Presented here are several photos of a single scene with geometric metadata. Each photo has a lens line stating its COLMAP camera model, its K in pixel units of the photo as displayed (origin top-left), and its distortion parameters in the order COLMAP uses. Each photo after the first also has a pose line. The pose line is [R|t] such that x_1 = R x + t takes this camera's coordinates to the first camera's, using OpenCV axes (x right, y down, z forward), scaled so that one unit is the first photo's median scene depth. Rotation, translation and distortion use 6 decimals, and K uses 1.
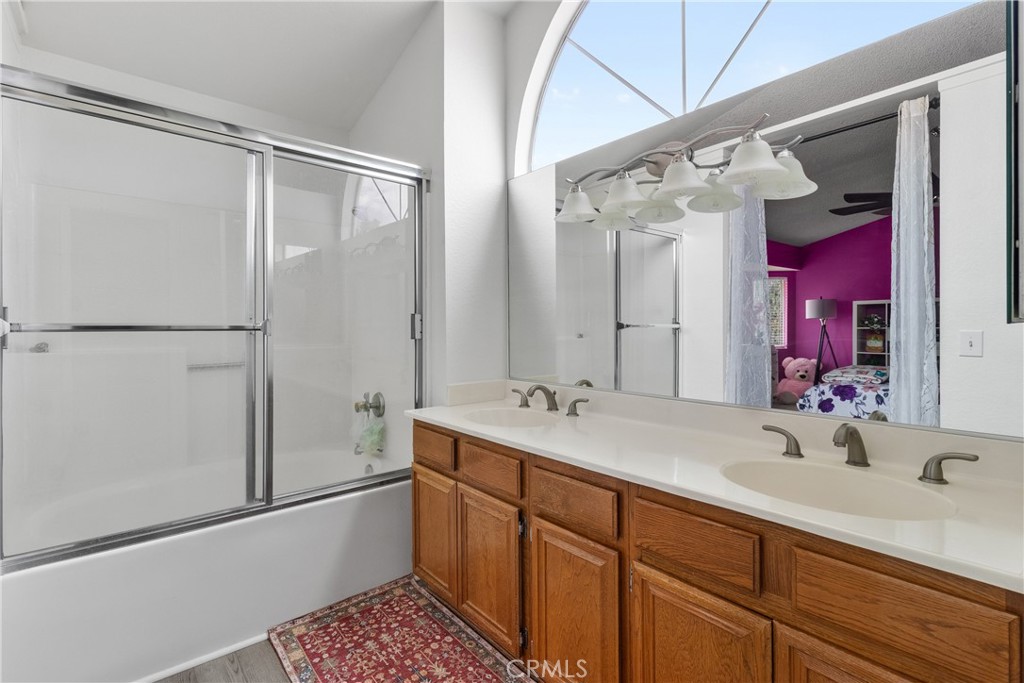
lens RADIAL K [[478.9, 0, 502.2], [0, 478.9, 324.9], [0, 0, 1]] dist [0.002118, 0.000850]
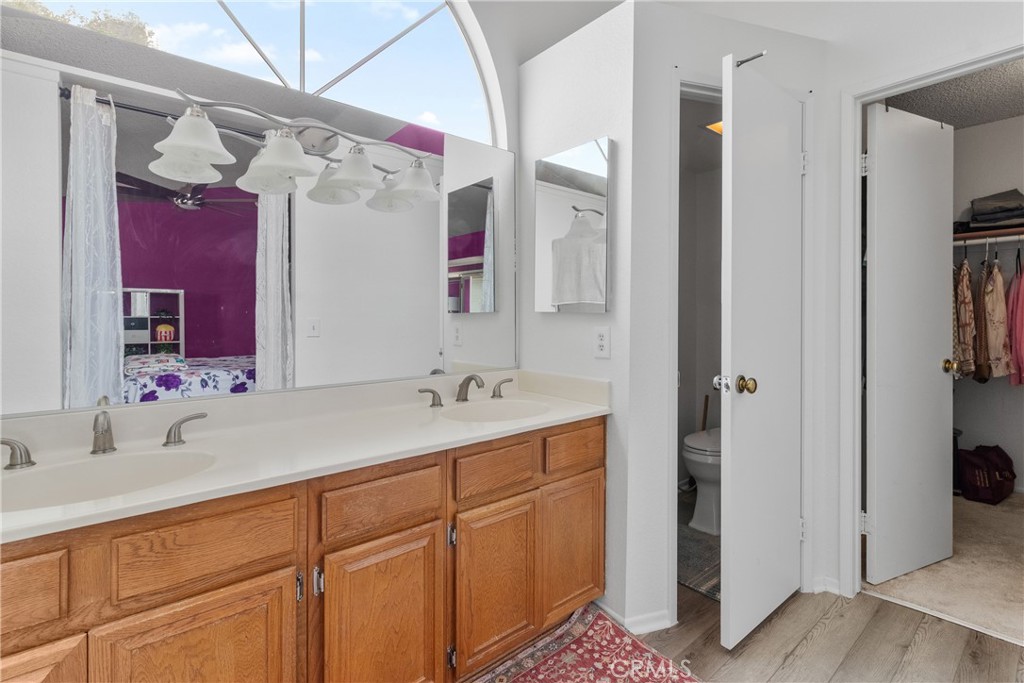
lens RADIAL K [[478.9, 0, 503.1], [0, 478.9, 322.2], [0, 0, 1]] dist [0.002118, 0.000850]
pose [[-0.011725, -0.003522, 0.999925, -0.428937], [-0.005221, 0.999980, 0.003461, 0.011967], [-0.999918, -0.005180, -0.011743, 0.443887]]
